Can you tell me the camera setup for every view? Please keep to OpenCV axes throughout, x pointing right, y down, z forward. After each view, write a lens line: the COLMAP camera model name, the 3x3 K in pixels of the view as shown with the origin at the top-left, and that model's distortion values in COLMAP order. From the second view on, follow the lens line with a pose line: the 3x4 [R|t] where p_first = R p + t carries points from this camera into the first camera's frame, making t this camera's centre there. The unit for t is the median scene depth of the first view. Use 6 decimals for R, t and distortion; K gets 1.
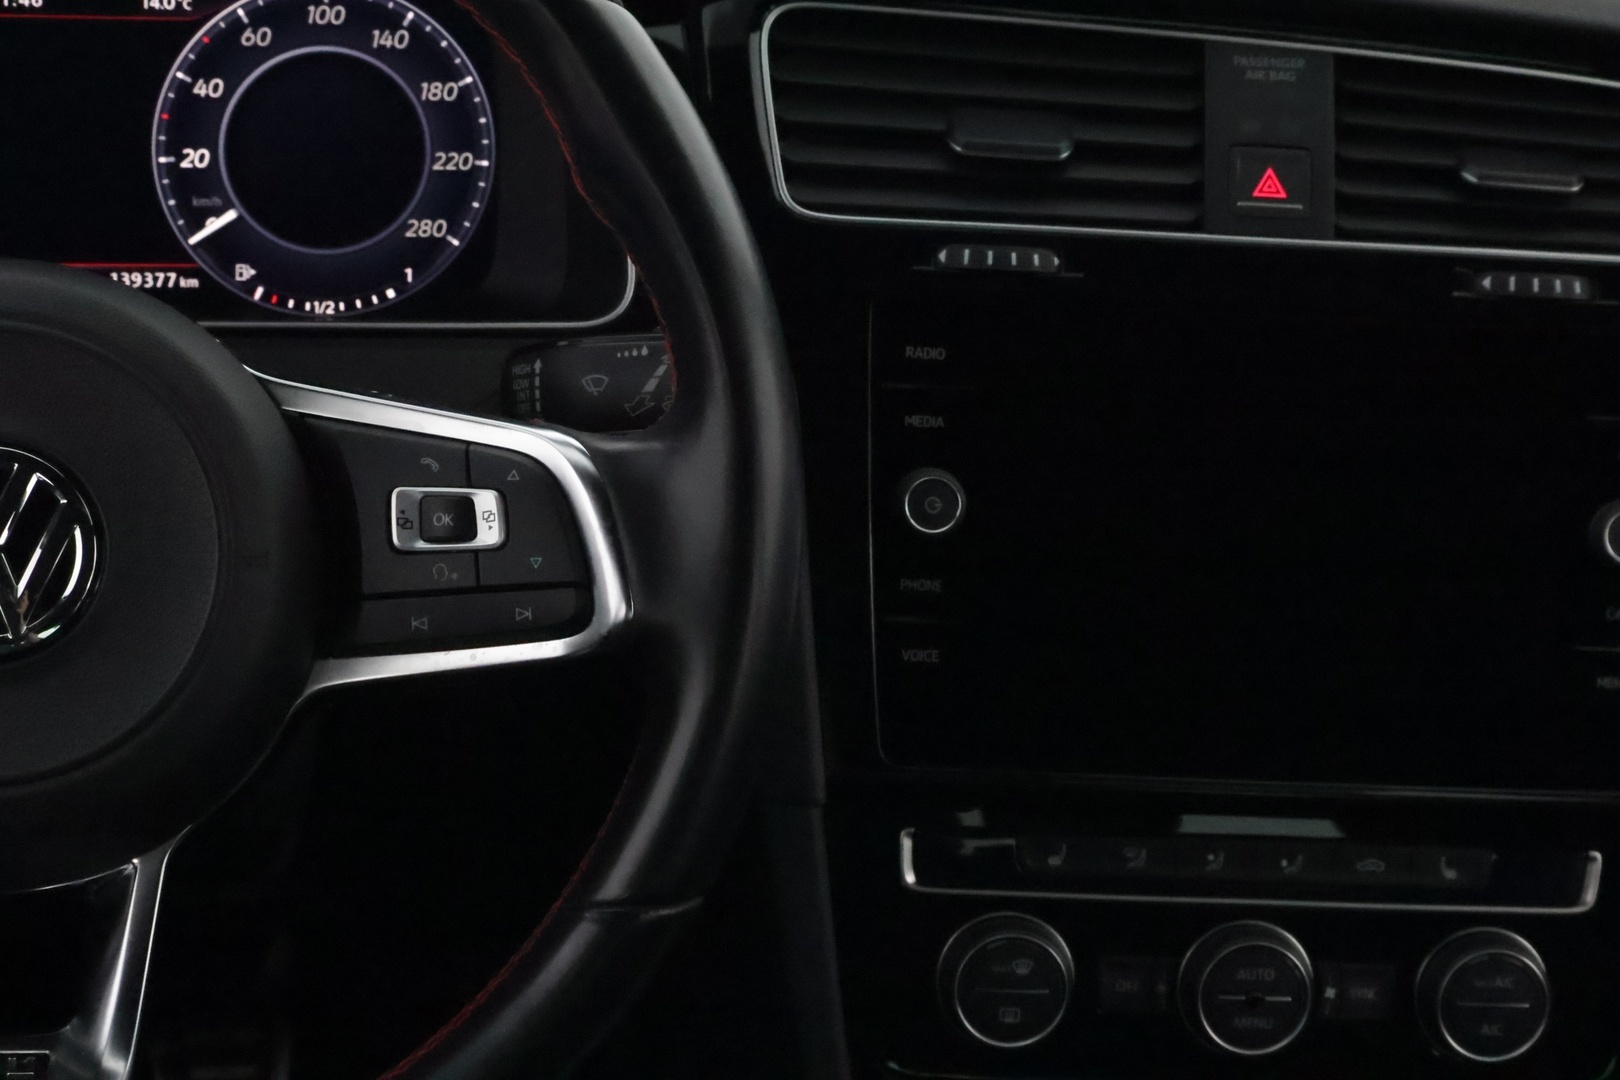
lens RADIAL K [[3171.2, 0, 810.0], [0, 3171.2, 540.0], [0, 0, 1]] dist [-0.011284, 0.005650]
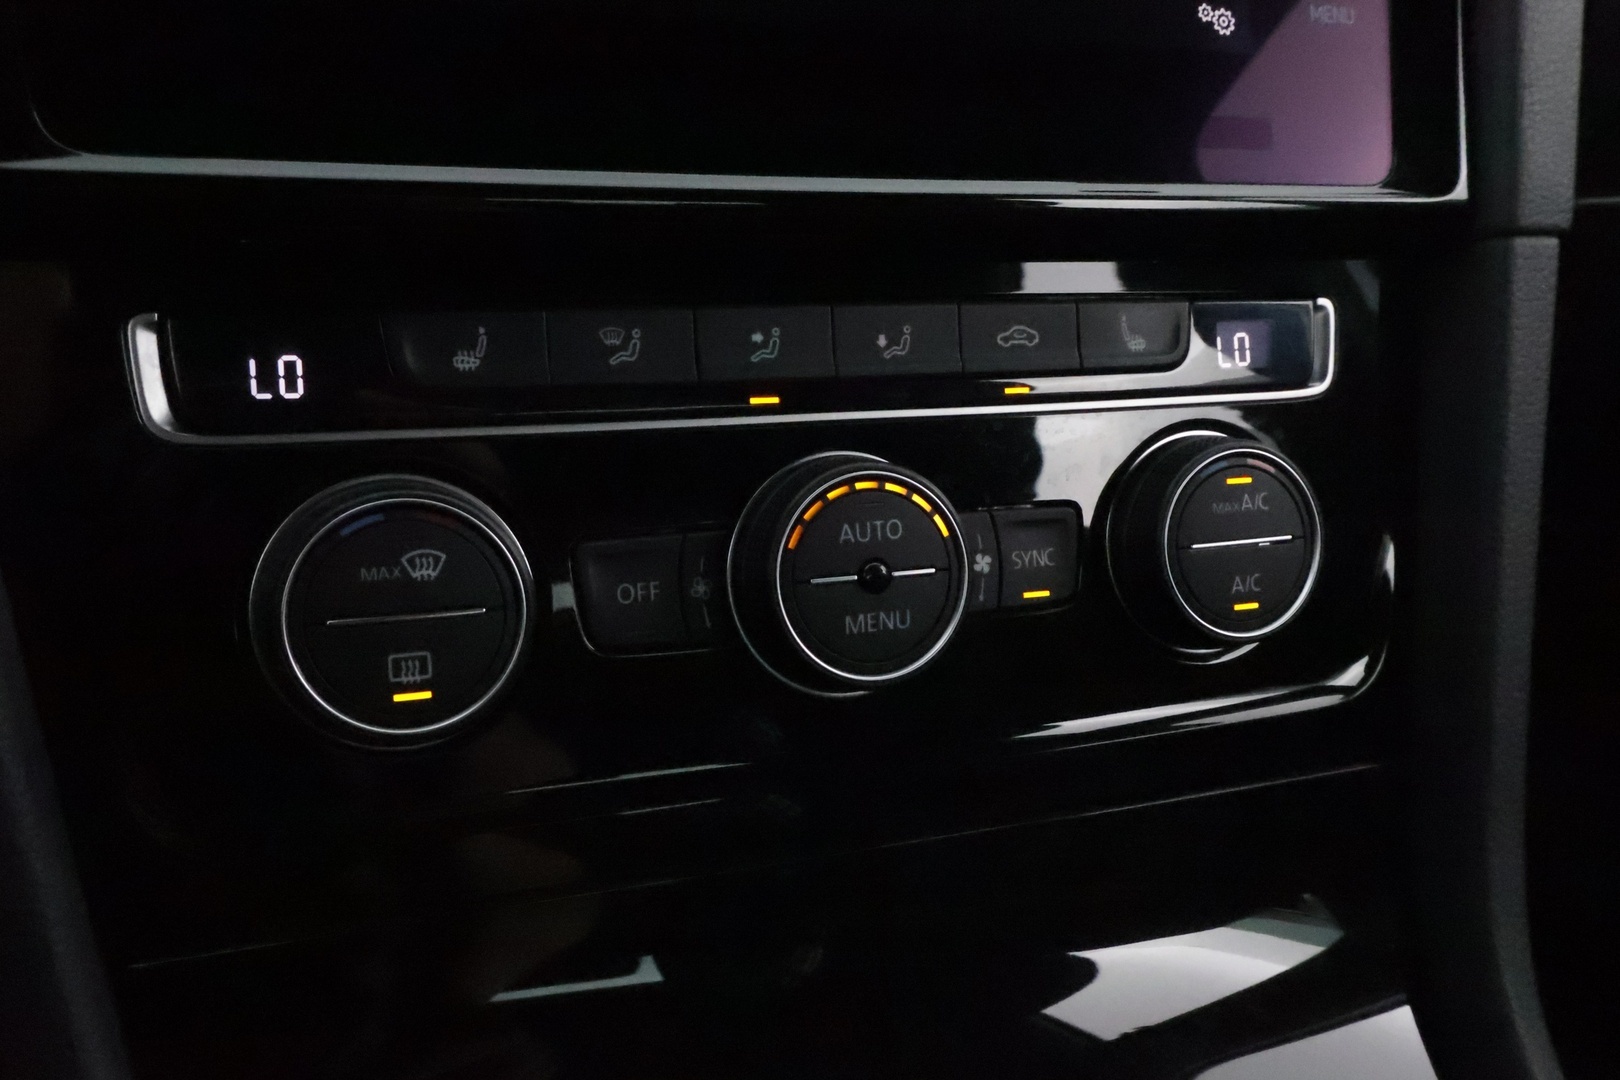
lens RADIAL K [[1458.8, 0, 809.3], [0, 1458.8, 540.1], [0, 0, 1]] dist [0.001935, -0.003392]
pose [[0.948544, -0.116868, 0.294289, 0.057193], [0.131992, 0.990734, -0.031992, 0.144976], [-0.287823, 0.069190, 0.955181, 0.764811]]
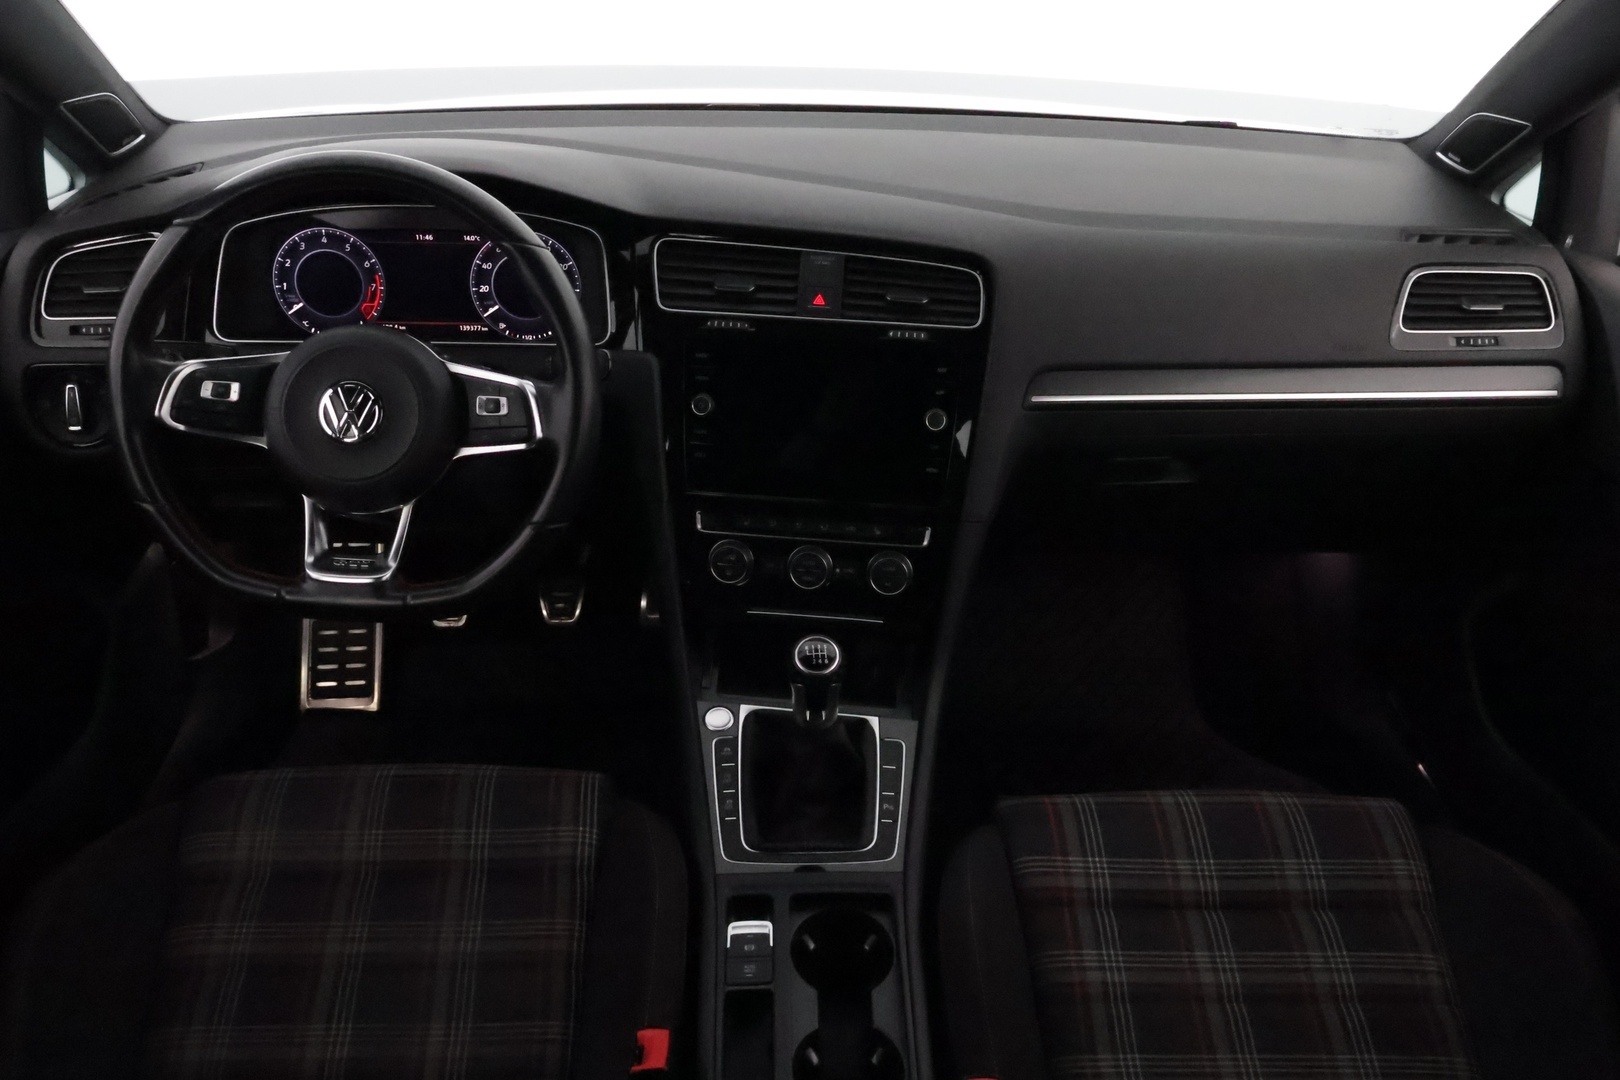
lens RADIAL K [[1334.3, 0, 811.3], [0, 1334.3, 548.6], [0, 0, 1]] dist [-0.007654, -0.010142]
pose [[0.985418, 0.037967, -0.165860, 0.353492], [-0.022159, 0.995121, 0.096138, 0.000352], [0.168701, -0.091060, 0.981452, -0.255844]]
